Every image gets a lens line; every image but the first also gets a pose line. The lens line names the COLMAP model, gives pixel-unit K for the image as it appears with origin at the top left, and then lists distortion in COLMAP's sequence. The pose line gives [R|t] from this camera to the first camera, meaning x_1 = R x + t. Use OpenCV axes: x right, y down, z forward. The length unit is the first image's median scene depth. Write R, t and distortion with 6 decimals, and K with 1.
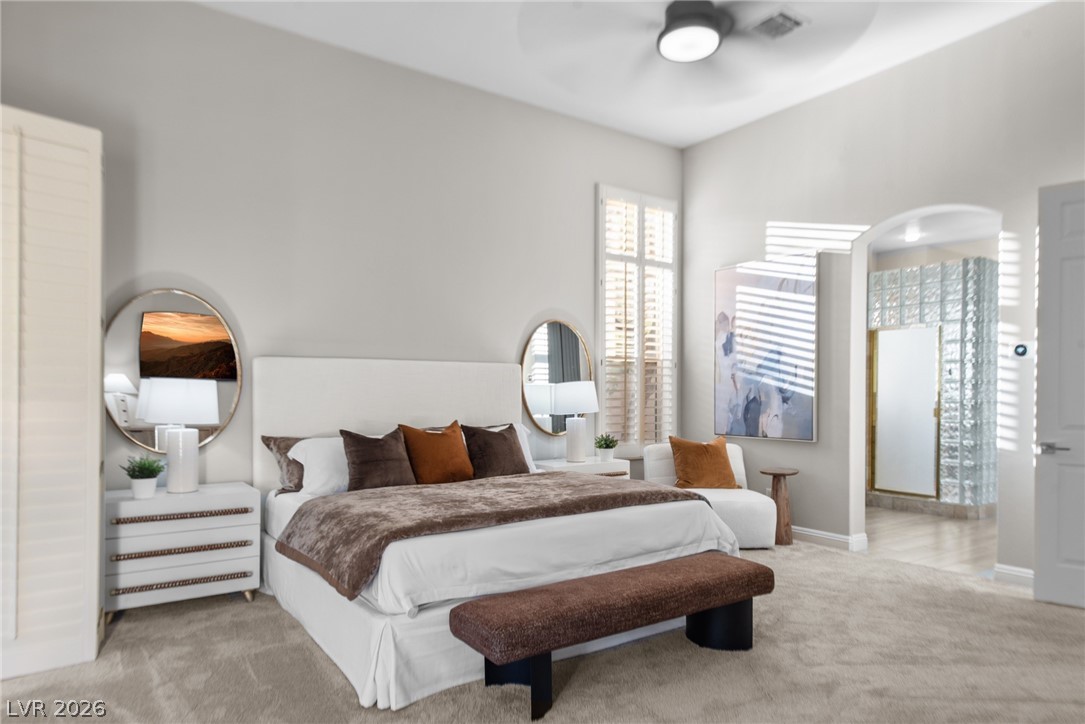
lens RADIAL K [[679.2, 0, 542.7], [0, 679.2, 385.8], [0, 0, 1]] dist [0.004494, 0.000765]
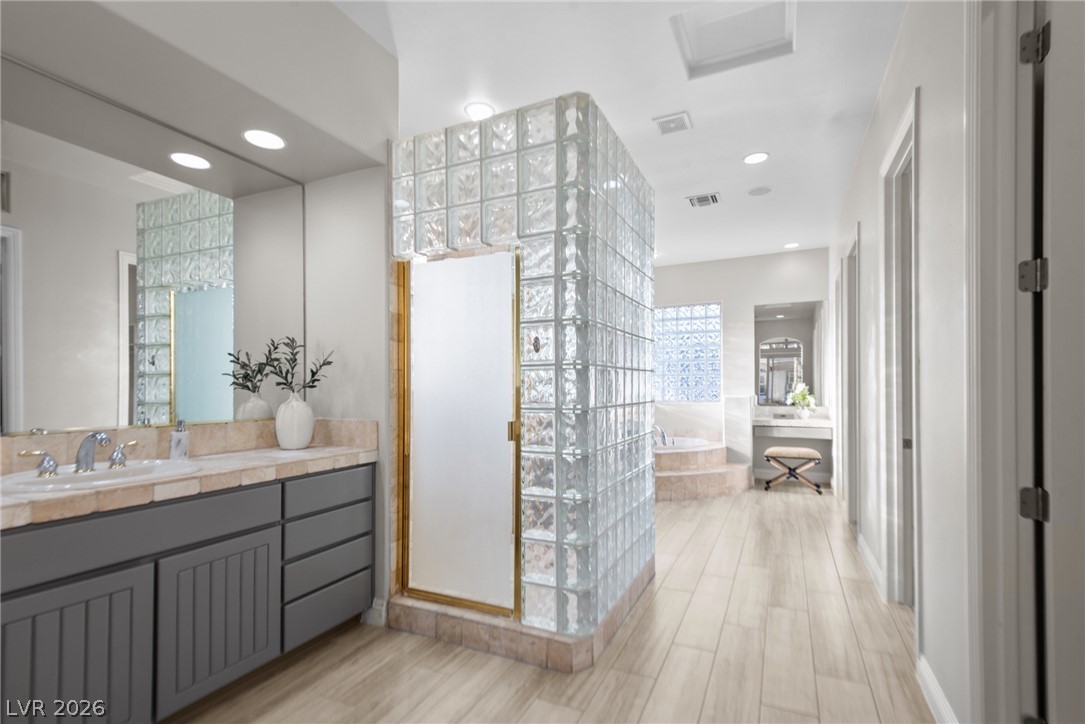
lens RADIAL K [[502.4, 0, 547.9], [0, 502.4, 371.1], [0, 0, 1]] dist [0.022689, -0.013574]
pose [[0.857362, -0.011520, 0.514585, 0.425007], [0.013452, 0.999910, -0.000027, -0.002392], [-0.514538, 0.006945, 0.857439, 0.695739]]
